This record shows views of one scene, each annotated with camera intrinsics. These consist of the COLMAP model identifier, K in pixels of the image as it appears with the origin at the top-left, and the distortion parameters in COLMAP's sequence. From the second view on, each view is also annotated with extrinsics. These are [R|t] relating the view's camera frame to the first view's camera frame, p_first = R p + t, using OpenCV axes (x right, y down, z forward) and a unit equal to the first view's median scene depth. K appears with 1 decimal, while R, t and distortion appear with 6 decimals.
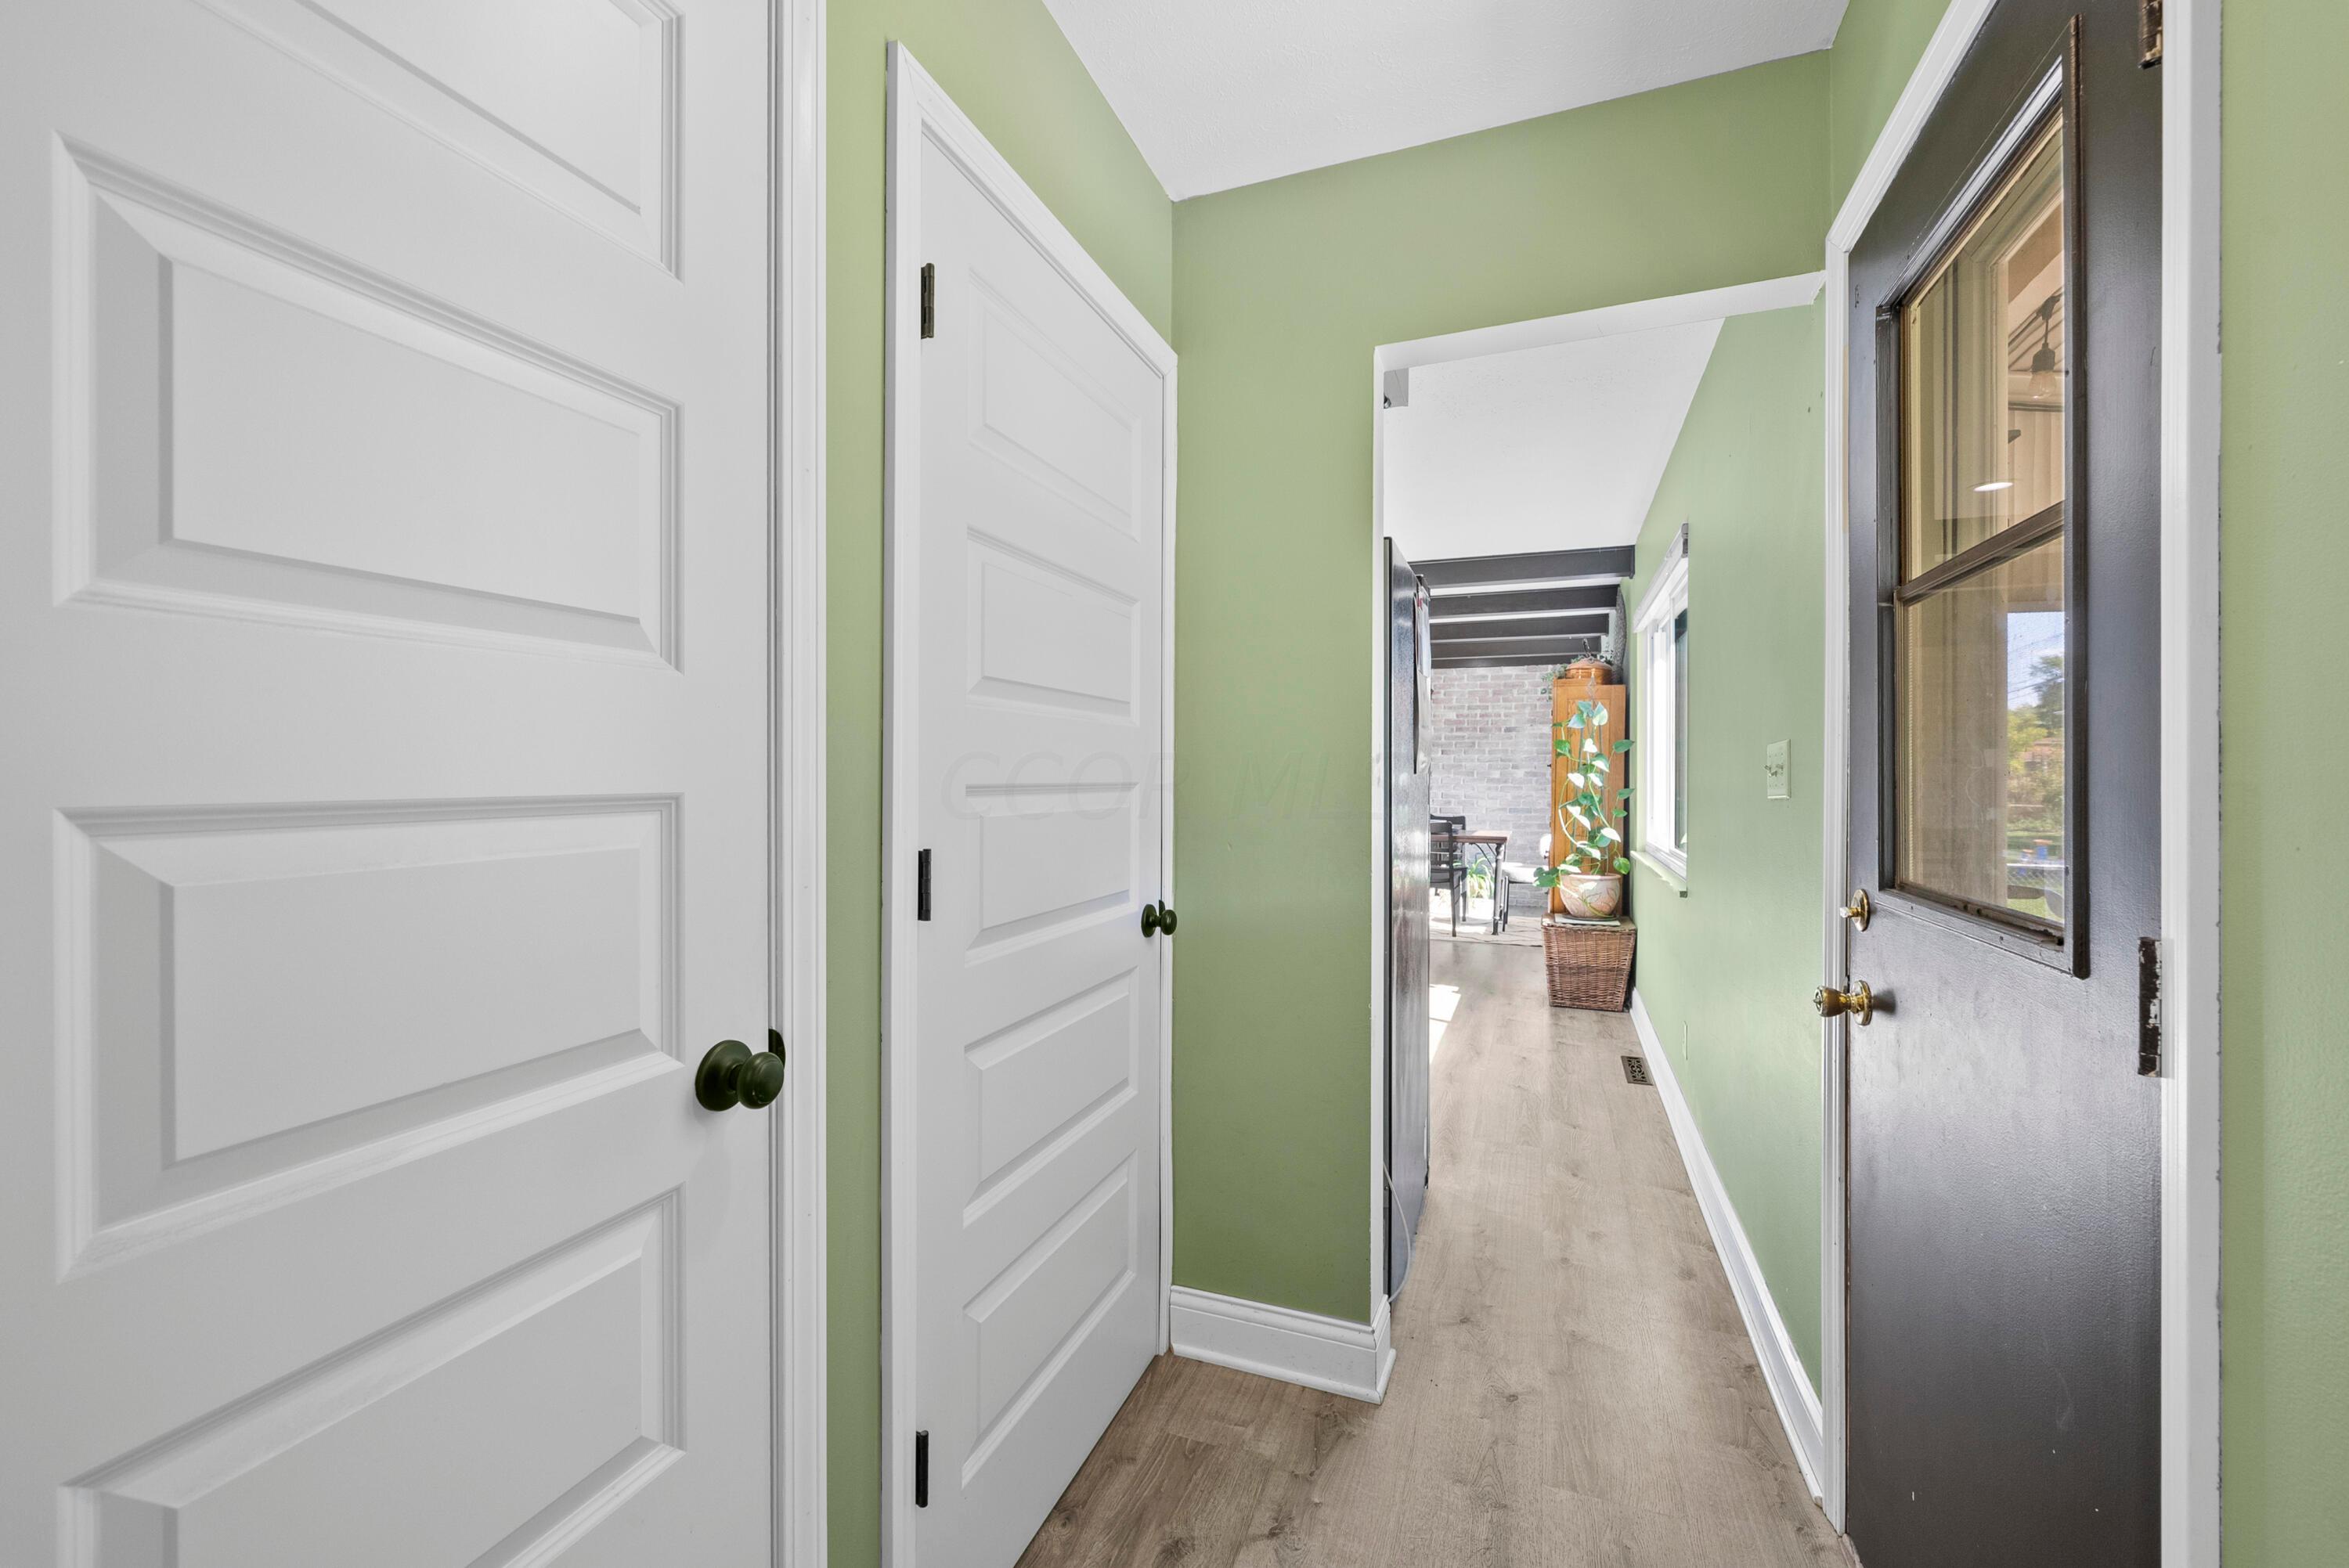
lens RADIAL K [[931.3, 0, 1182.6], [0, 931.3, 774.1], [0, 0, 1]] dist [-0.003548, 0.000488]
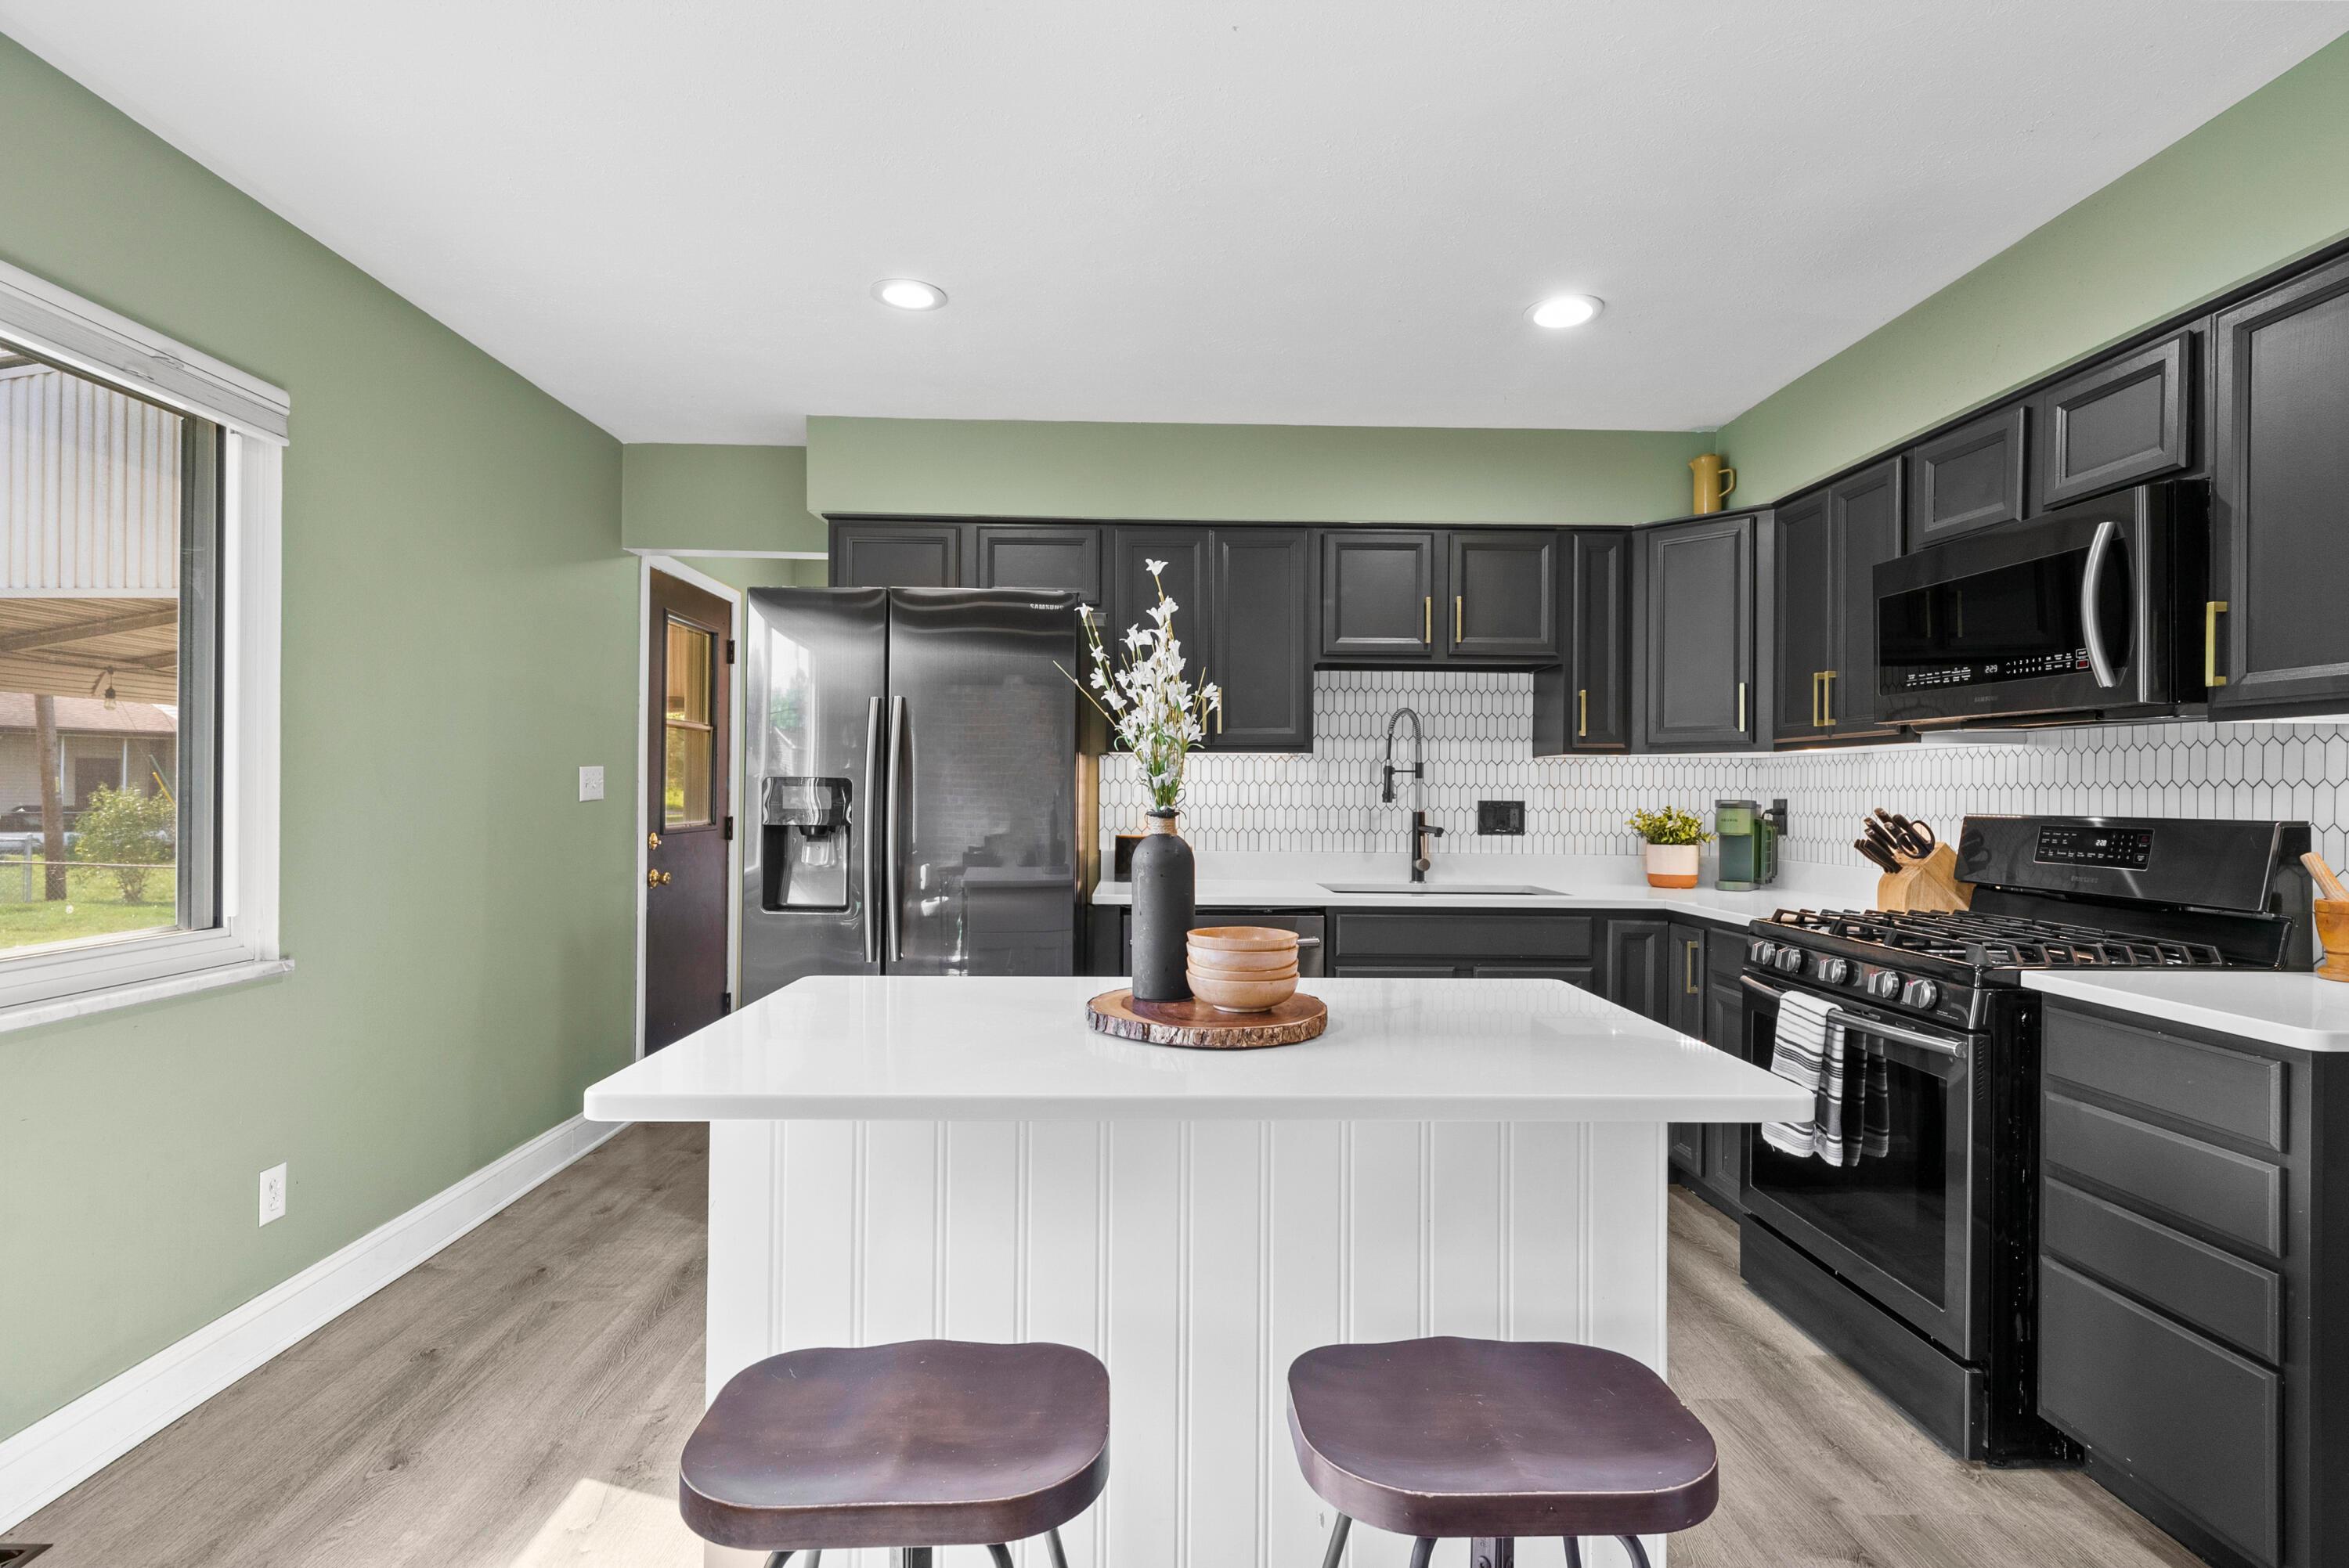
lens RADIAL K [[1116.6, 0, 1185.3], [0, 1116.6, 795.3], [0, 0, 1]] dist [0.006420, 0.000437]
pose [[-0.921561, -0.013504, -0.388000, 0.168499], [-0.013379, 0.999906, -0.003024, 0.000014], [0.388004, 0.002404, -0.921655, 1.269295]]
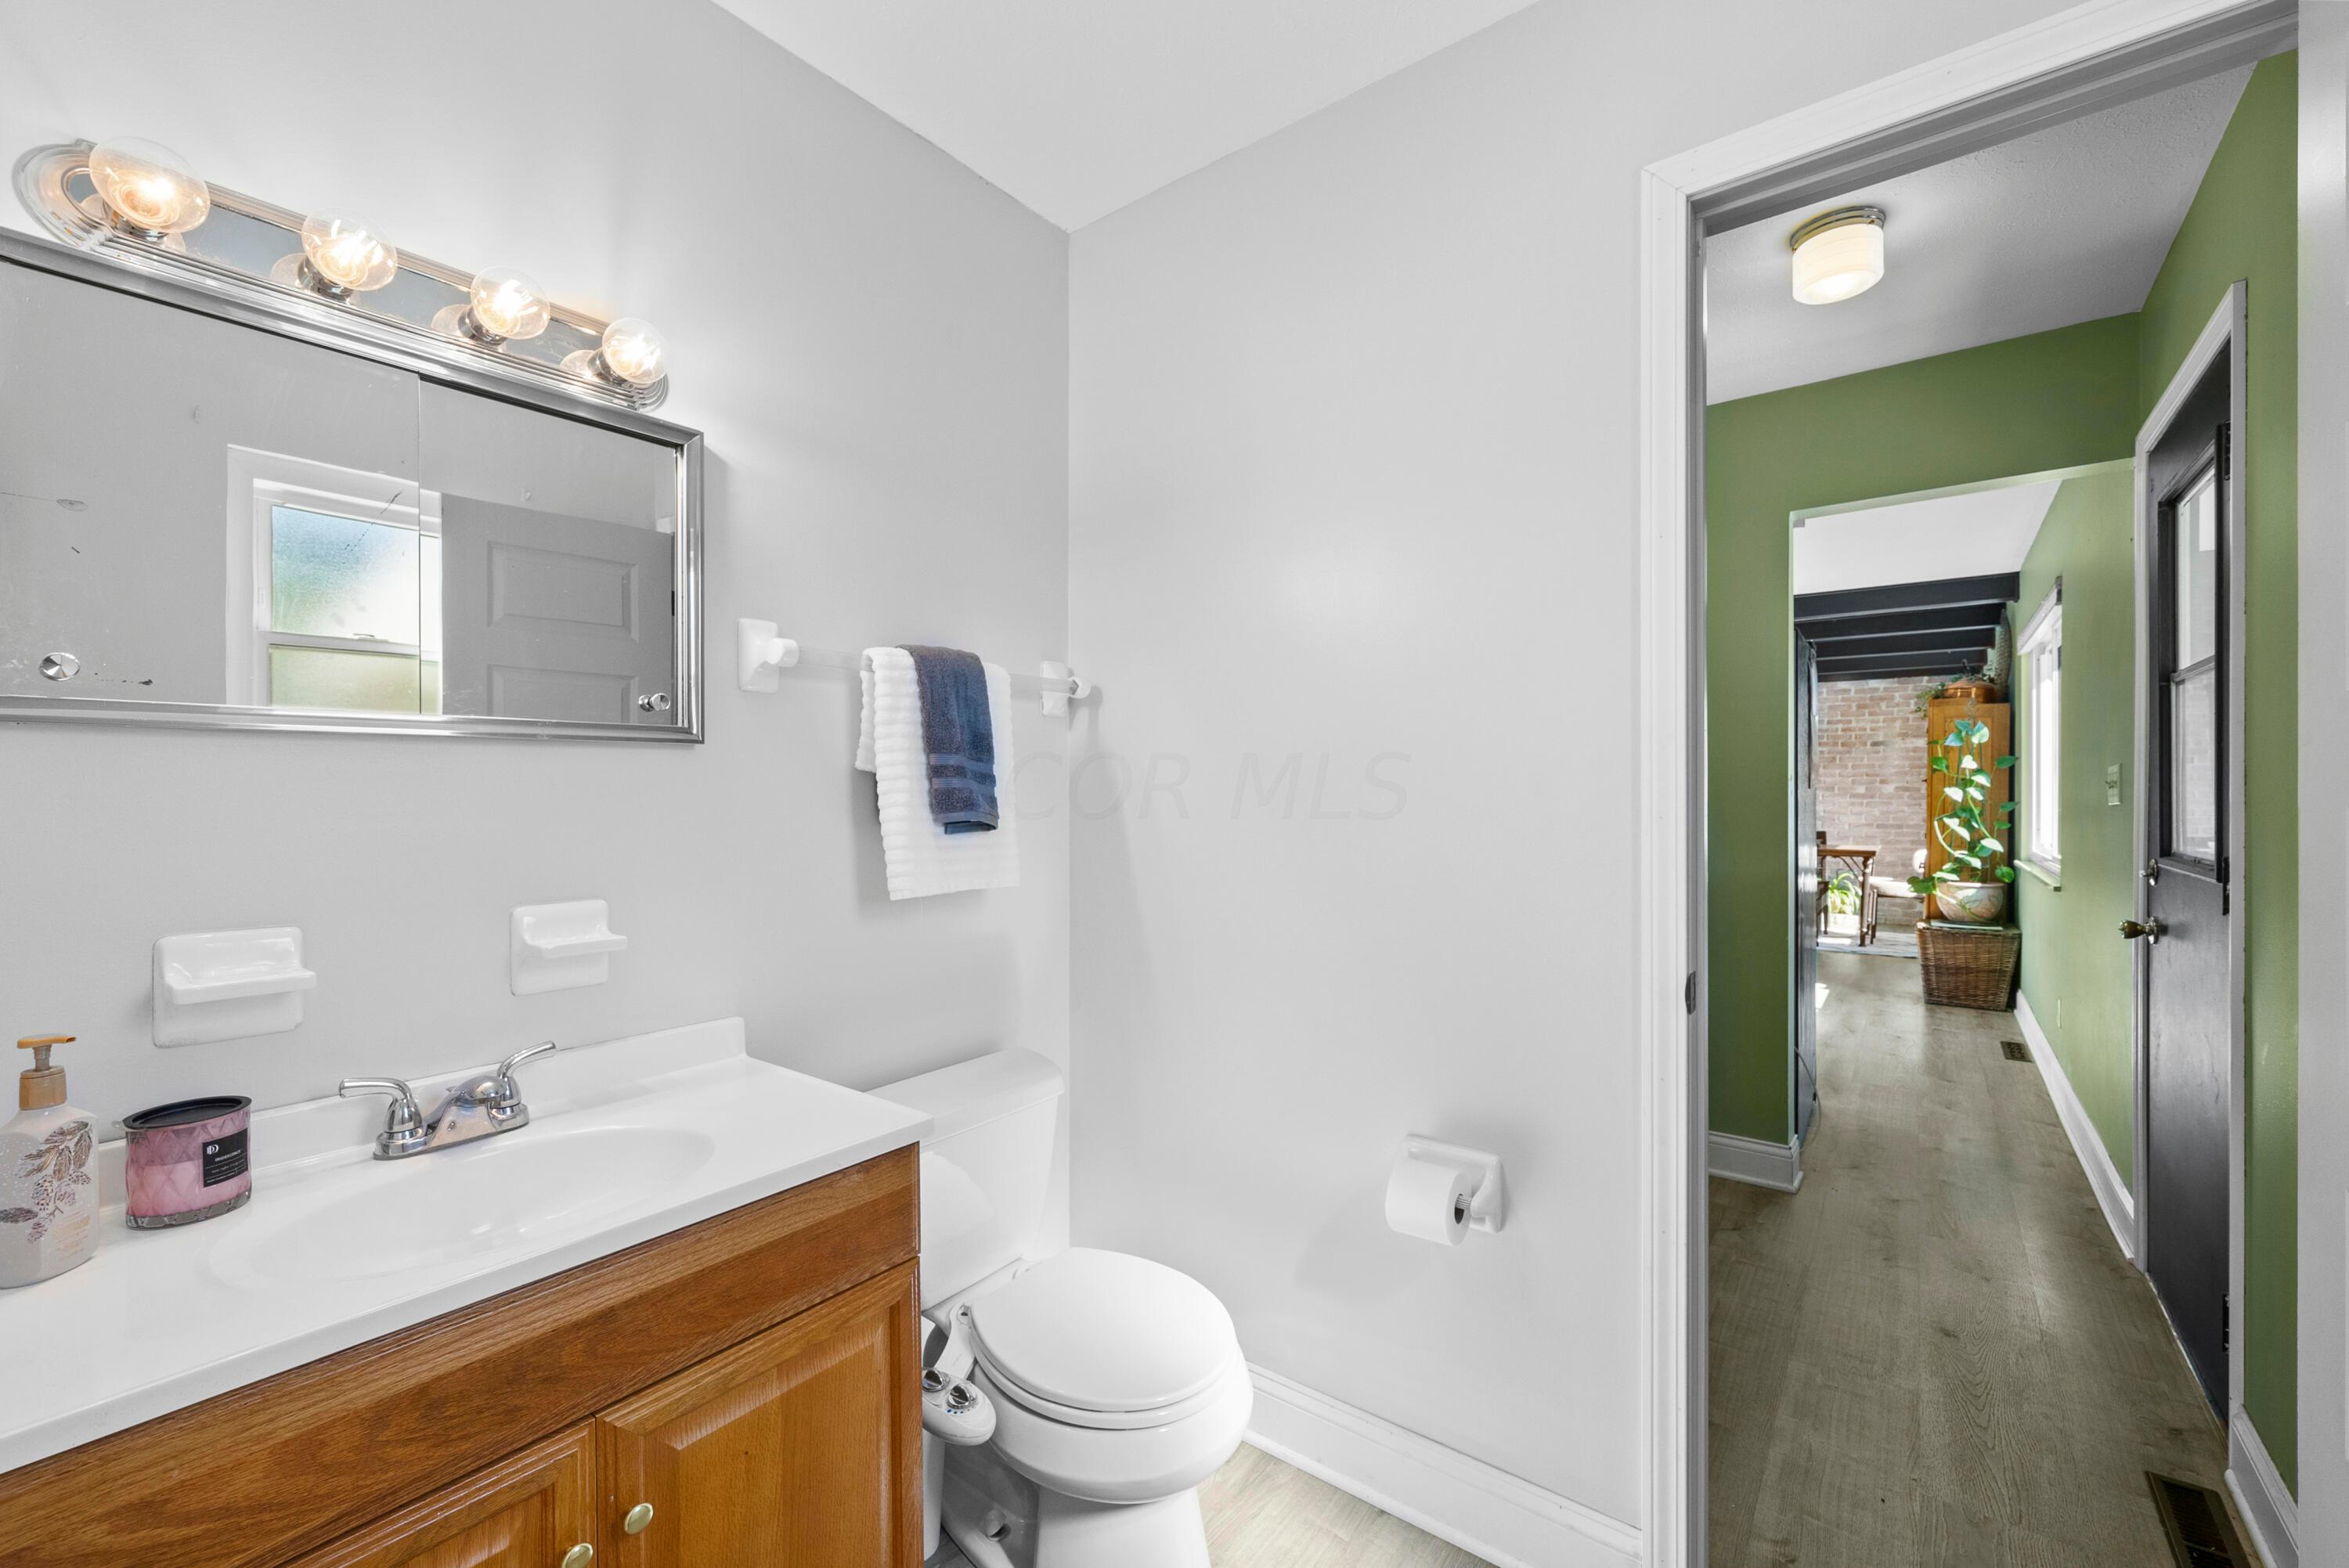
lens RADIAL K [[931.3, 0, 1193.8], [0, 931.3, 798.9], [0, 0, 1]] dist [-0.003548, 0.000488]
pose [[0.957800, -0.004542, -0.287400, -0.112045], [0.006465, 0.999963, 0.005742, 0.000212], [0.287363, -0.007358, 0.957794, -0.287025]]
